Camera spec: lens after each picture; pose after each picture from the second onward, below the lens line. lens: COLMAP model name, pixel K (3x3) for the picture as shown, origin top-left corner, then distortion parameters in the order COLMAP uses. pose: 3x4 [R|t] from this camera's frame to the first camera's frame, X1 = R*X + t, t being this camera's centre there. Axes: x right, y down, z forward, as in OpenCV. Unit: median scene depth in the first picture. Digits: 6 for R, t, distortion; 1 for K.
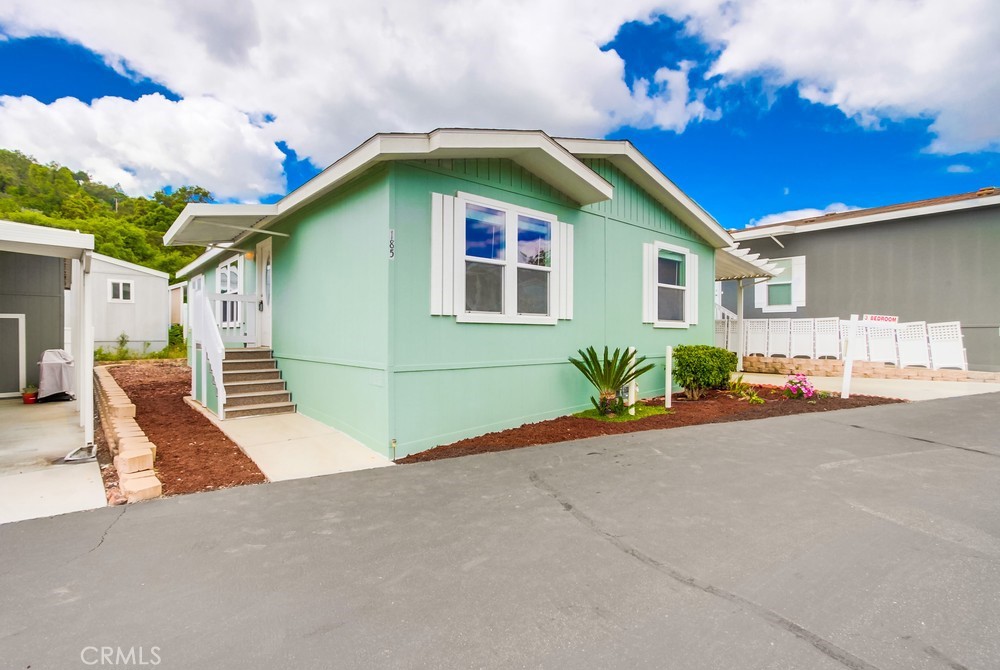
lens RADIAL K [[476.2, 0, 493.7], [0, 476.2, 335.1], [0, 0, 1]] dist [0.001106, 0.000339]
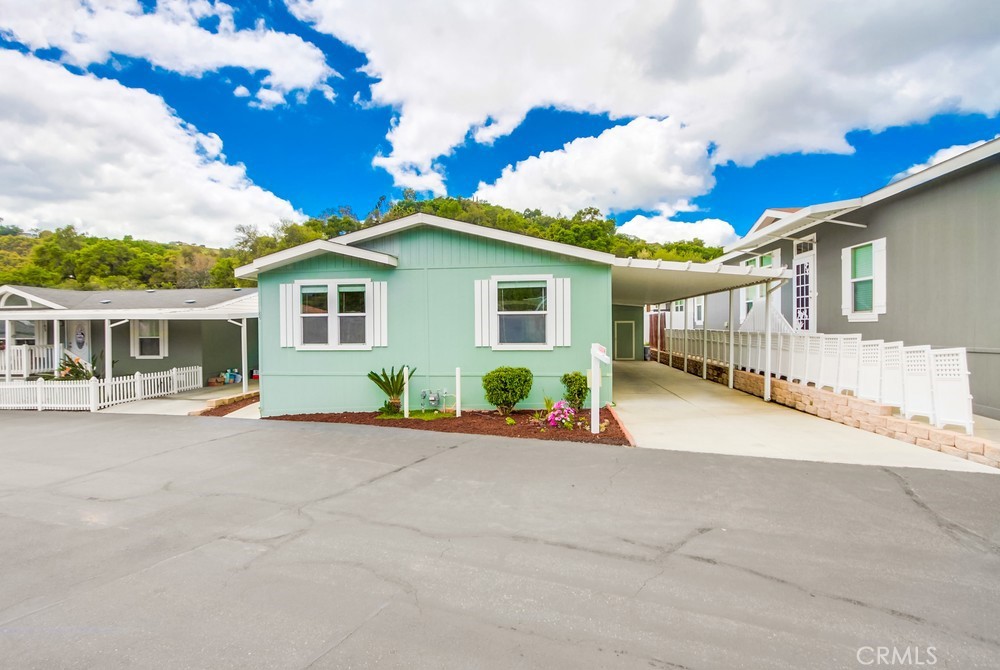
lens RADIAL K [[476.2, 0, 493.7], [0, 476.2, 335.1], [0, 0, 1]] dist [0.001106, 0.000339]
pose [[0.667002, 0.000729, -0.745056, 1.502513], [0.009832, 0.999904, 0.009780, -0.080360], [0.744991, -0.013849, 0.666931, 0.275176]]
